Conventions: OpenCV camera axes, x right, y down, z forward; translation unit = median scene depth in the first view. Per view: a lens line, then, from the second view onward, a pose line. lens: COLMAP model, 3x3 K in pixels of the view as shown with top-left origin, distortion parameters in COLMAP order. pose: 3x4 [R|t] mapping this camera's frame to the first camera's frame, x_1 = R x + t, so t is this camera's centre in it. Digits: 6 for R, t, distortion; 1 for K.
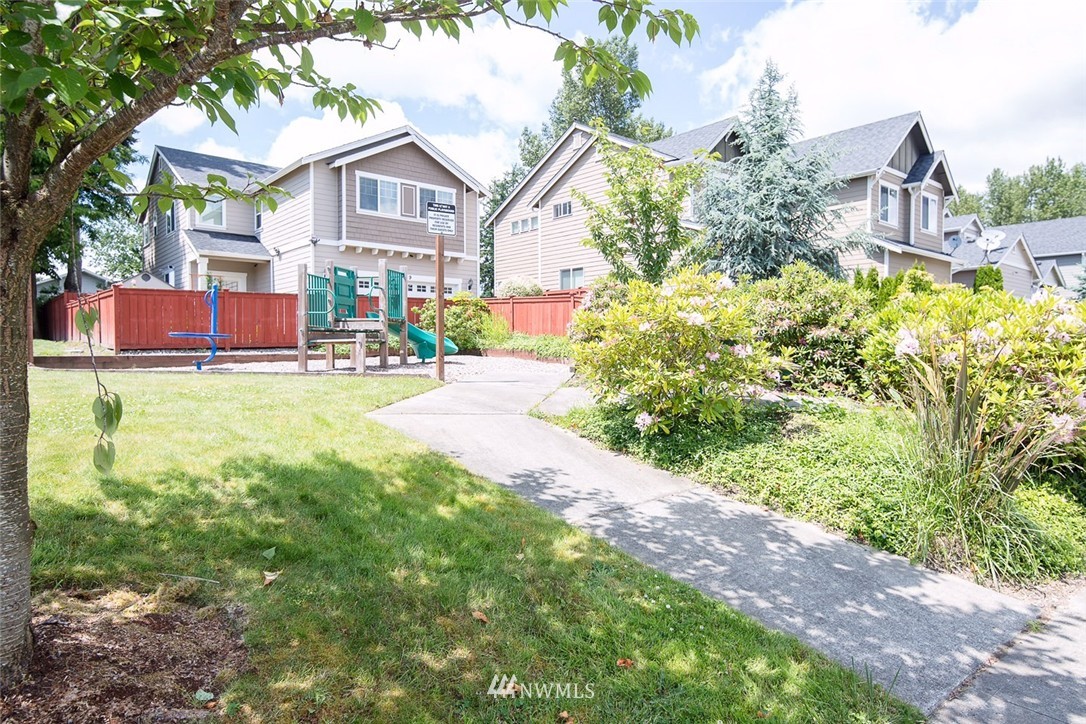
lens RADIAL K [[666.0, 0, 543.0], [0, 666.0, 362.0], [0, 0, 1]] dist [0.023025, -0.002948]
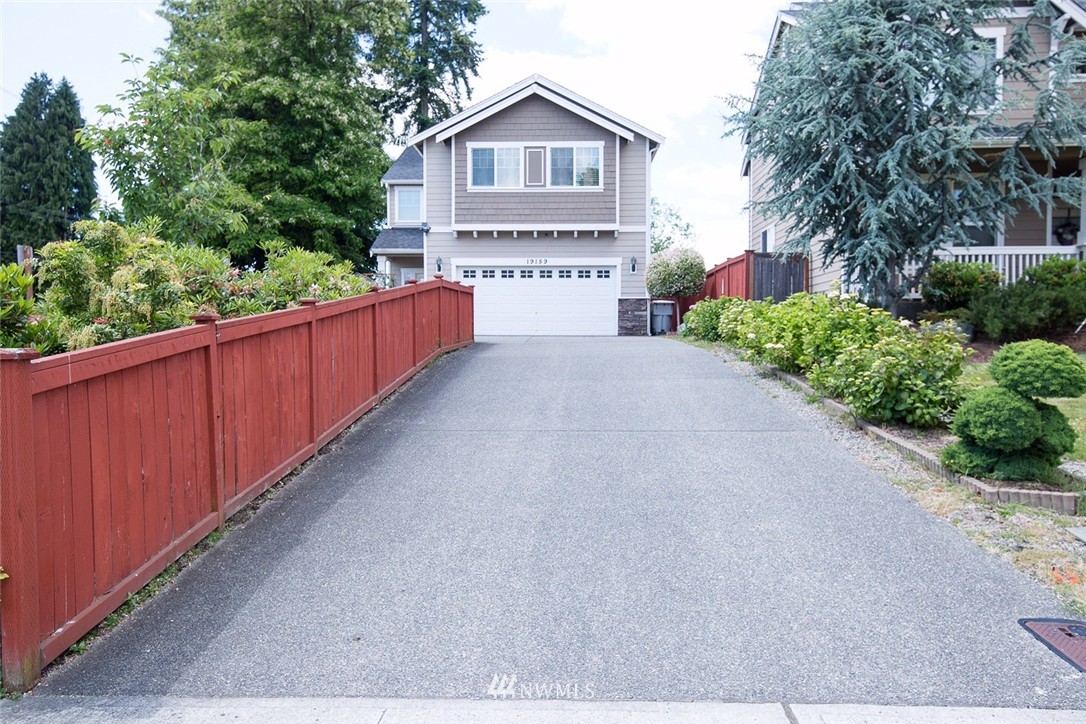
lens RADIAL K [[802.6, 0, 546.7], [0, 802.6, 366.8], [0, 0, 1]] dist [0.006125, -0.000231]
pose [[0.748924, 0.017602, -0.662422, 0.464310], [-0.010661, 0.999838, 0.014515, -0.013356], [0.662570, -0.003809, 0.748990, 0.280564]]
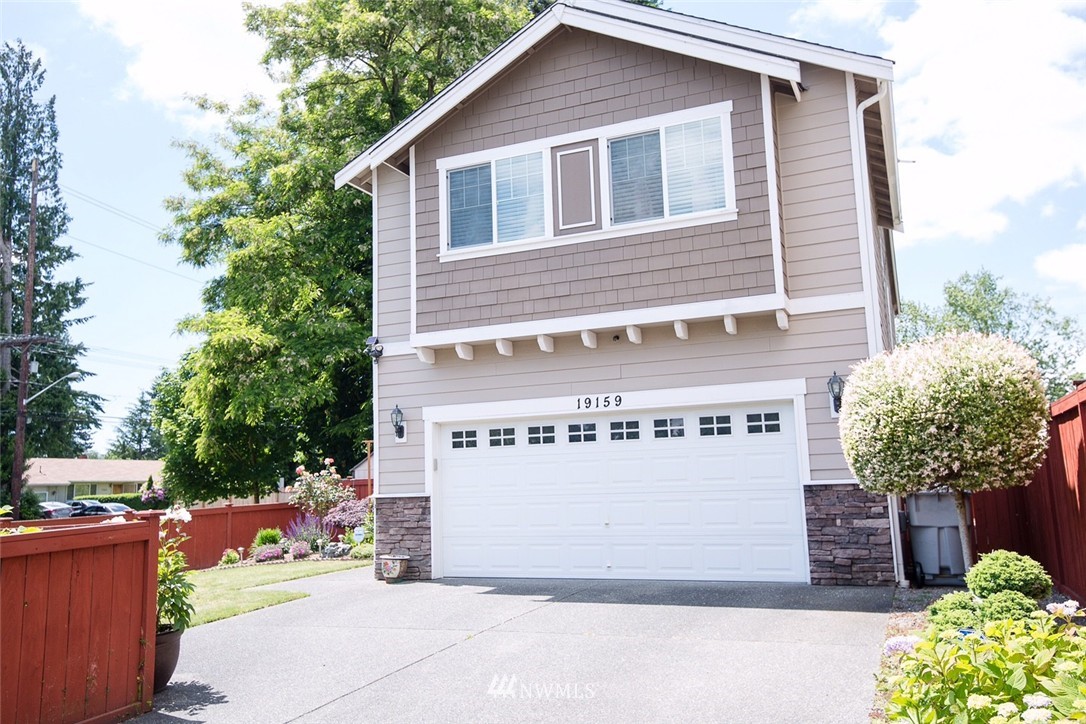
lens RADIAL K [[879.5, 0, 542.1], [0, 879.5, 359.5], [0, 0, 1]] dist [0.039696, 0.002471]
pose [[0.449225, -0.148624, -0.880970, 0.188577], [0.015599, 0.987221, -0.158595, -0.079428], [0.893283, 0.057502, 0.445802, 0.789894]]
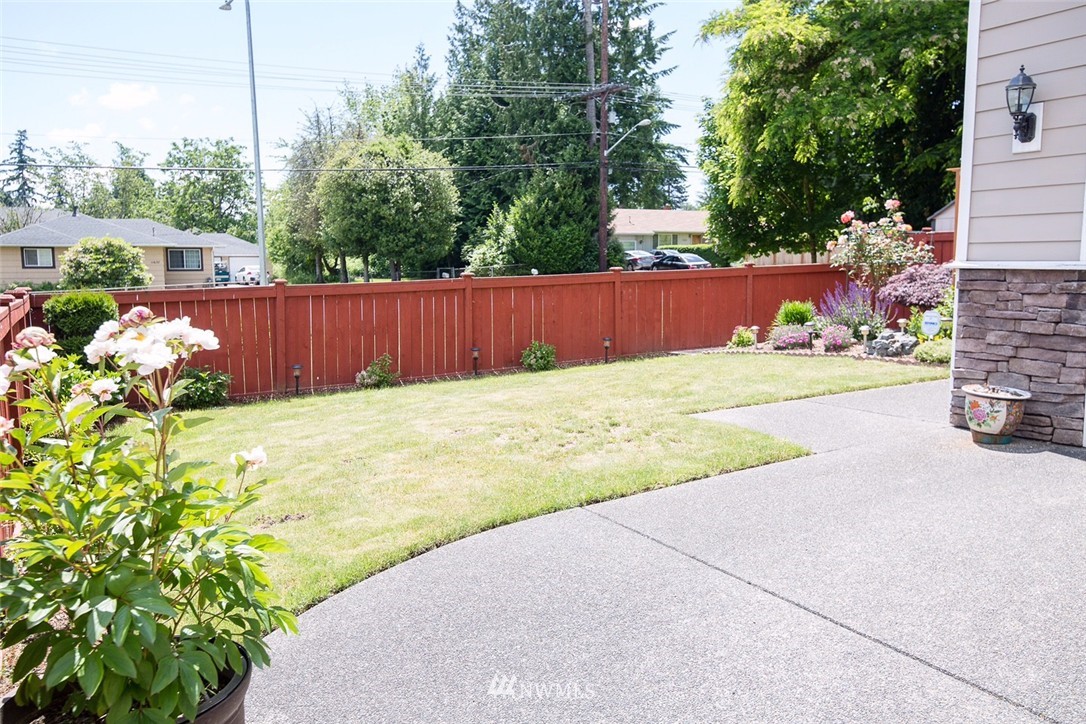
lens RADIAL K [[879.5, 0, 542.1], [0, 879.5, 359.5], [0, 0, 1]] dist [0.039696, 0.002471]
pose [[-0.168643, 0.113791, -0.979087, -0.044465], [-0.013254, 0.992962, 0.117686, -0.085343], [0.985588, 0.032824, -0.165948, 0.861305]]
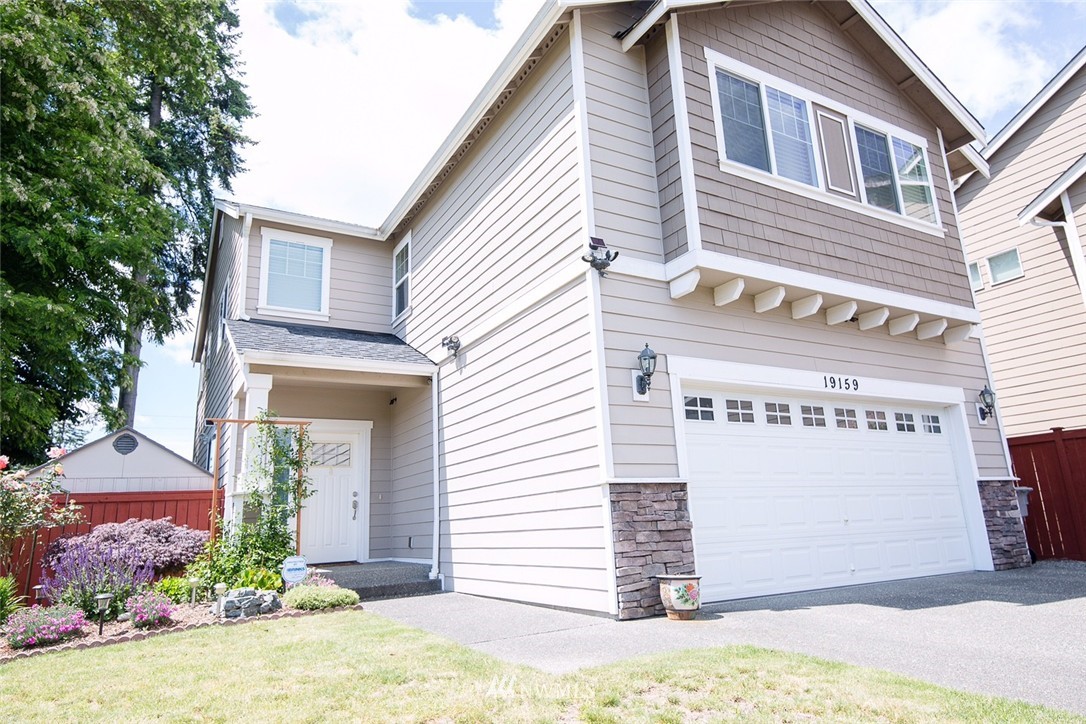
lens RADIAL K [[666.0, 0, 543.0], [0, 666.0, 362.0], [0, 0, 1]] dist [0.023025, -0.002948]
pose [[0.983592, -0.088931, -0.156968, -0.304285], [0.046072, 0.965033, -0.258050, -0.064143], [0.174428, 0.246584, 0.953295, 0.691919]]
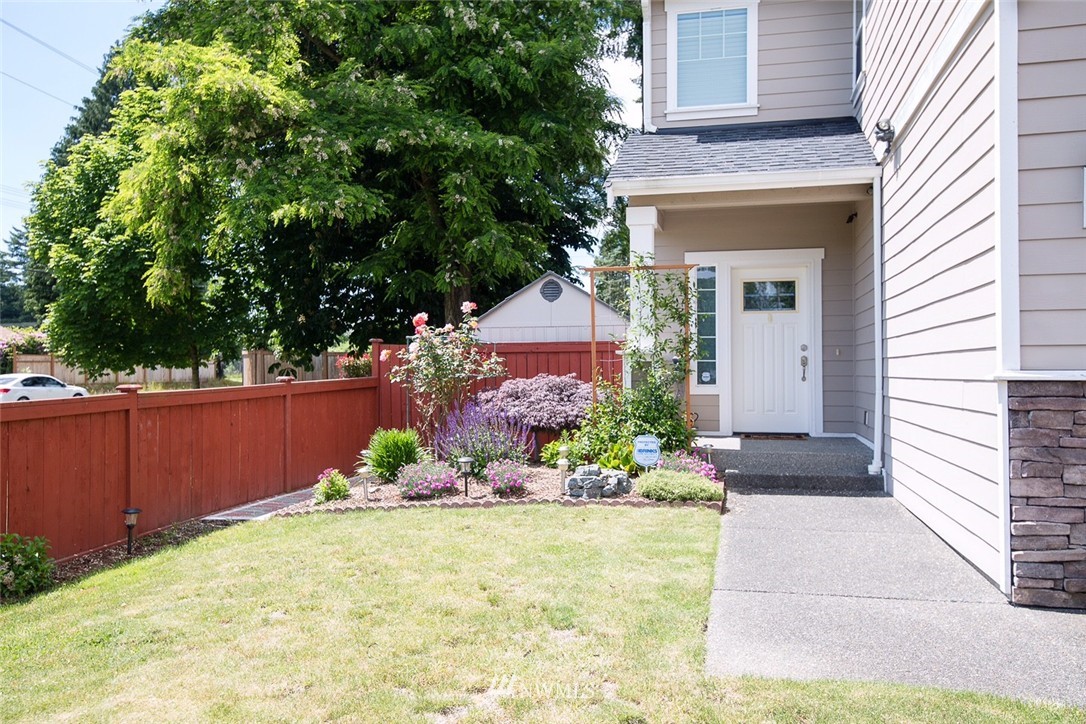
lens RADIAL K [[879.5, 0, 542.1], [0, 879.5, 359.5], [0, 0, 1]] dist [0.039696, 0.002471]
pose [[0.601130, -0.013667, -0.799035, -0.232327], [-0.010356, 0.999637, -0.024890, -0.081586], [0.799085, 0.023237, 0.600770, 0.747695]]
